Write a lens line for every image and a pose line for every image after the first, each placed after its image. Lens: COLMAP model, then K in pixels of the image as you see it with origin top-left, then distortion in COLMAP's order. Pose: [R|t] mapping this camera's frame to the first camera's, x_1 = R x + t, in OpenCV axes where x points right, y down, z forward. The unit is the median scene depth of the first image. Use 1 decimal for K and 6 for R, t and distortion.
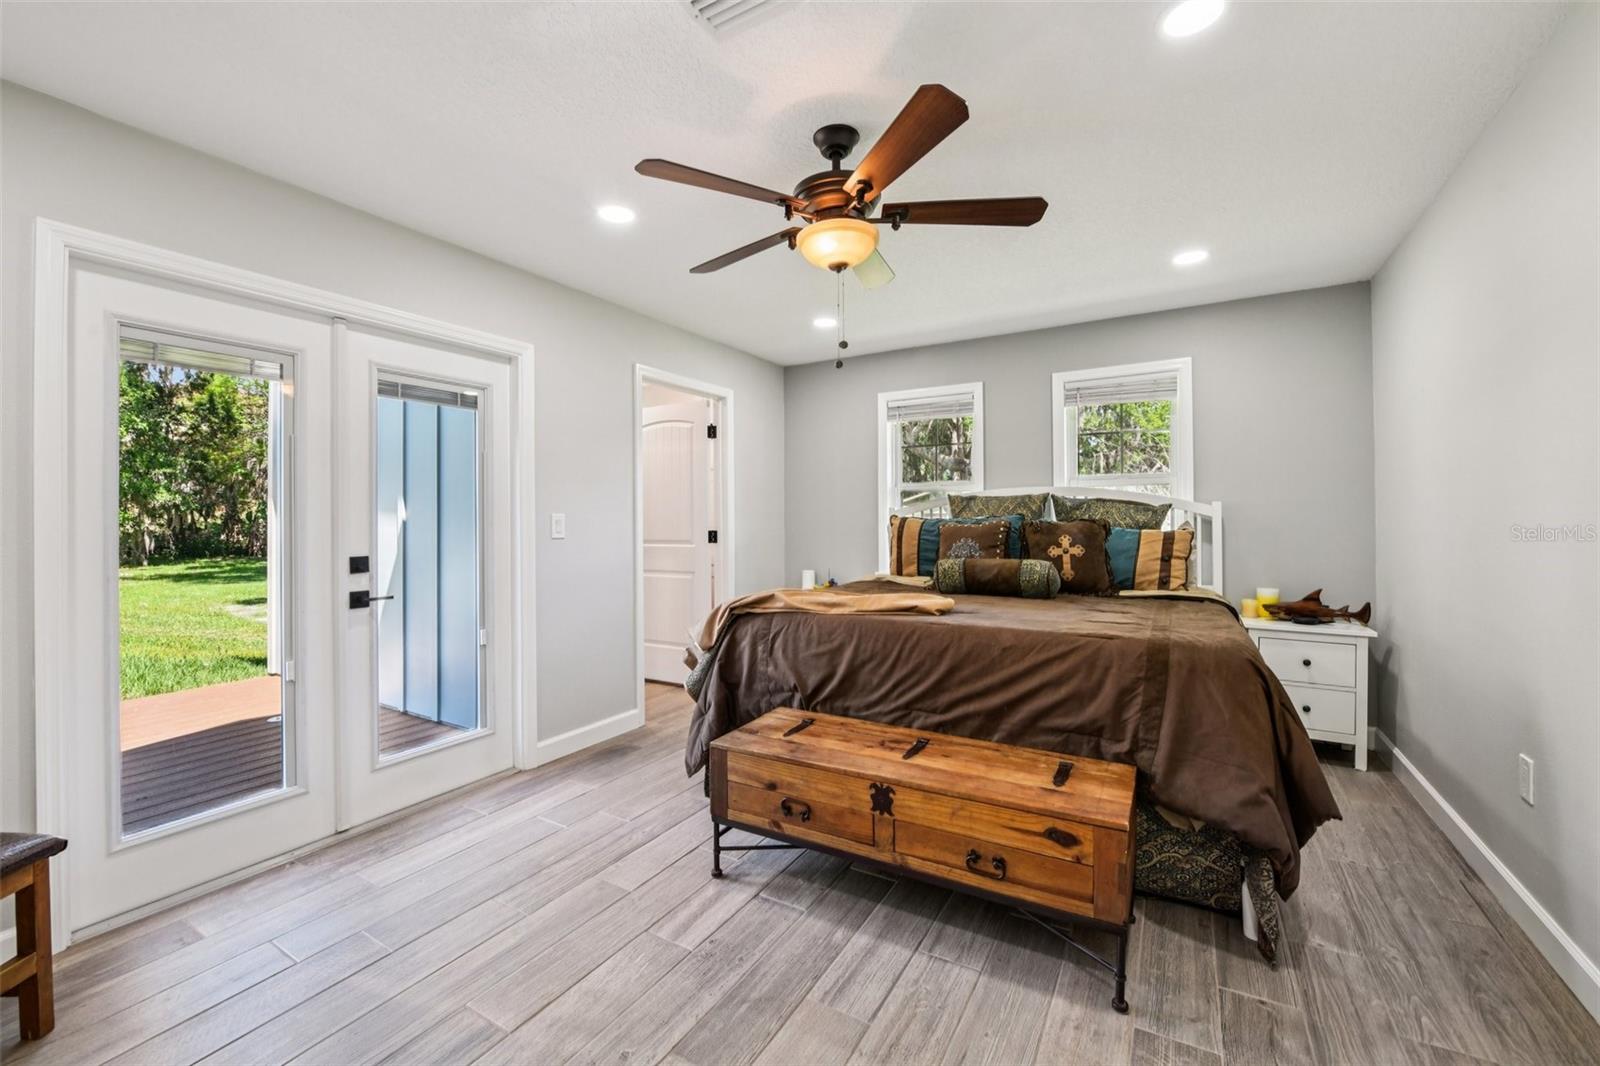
lens RADIAL K [[651.1, 0, 797.3], [0, 651.1, 521.7], [0, 0, 1]] dist [-0.005189, -0.003652]
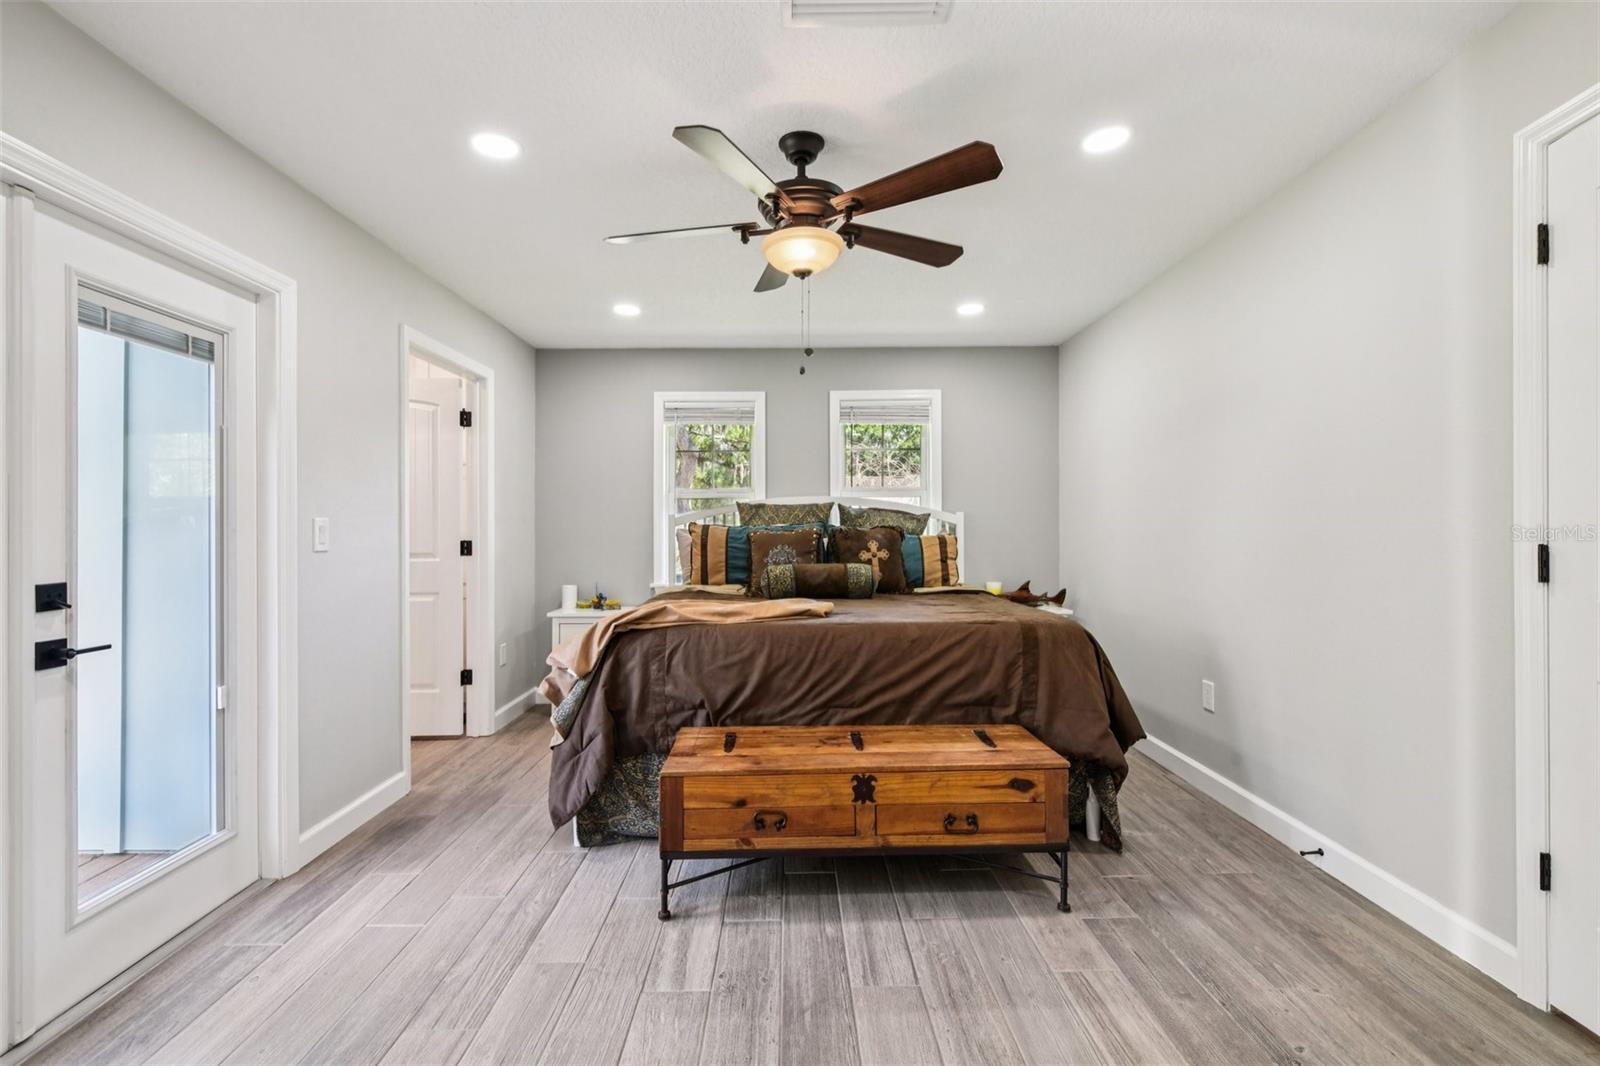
lens RADIAL K [[704.3, 0, 800.4], [0, 704.3, 535.5], [0, 0, 1]] dist [0.006557, -0.000438]
pose [[0.853476, -0.005555, 0.521103, -0.422699], [0.002976, 0.999979, 0.005786, 0.006122], [-0.521124, -0.003387, 0.853474, 0.057972]]
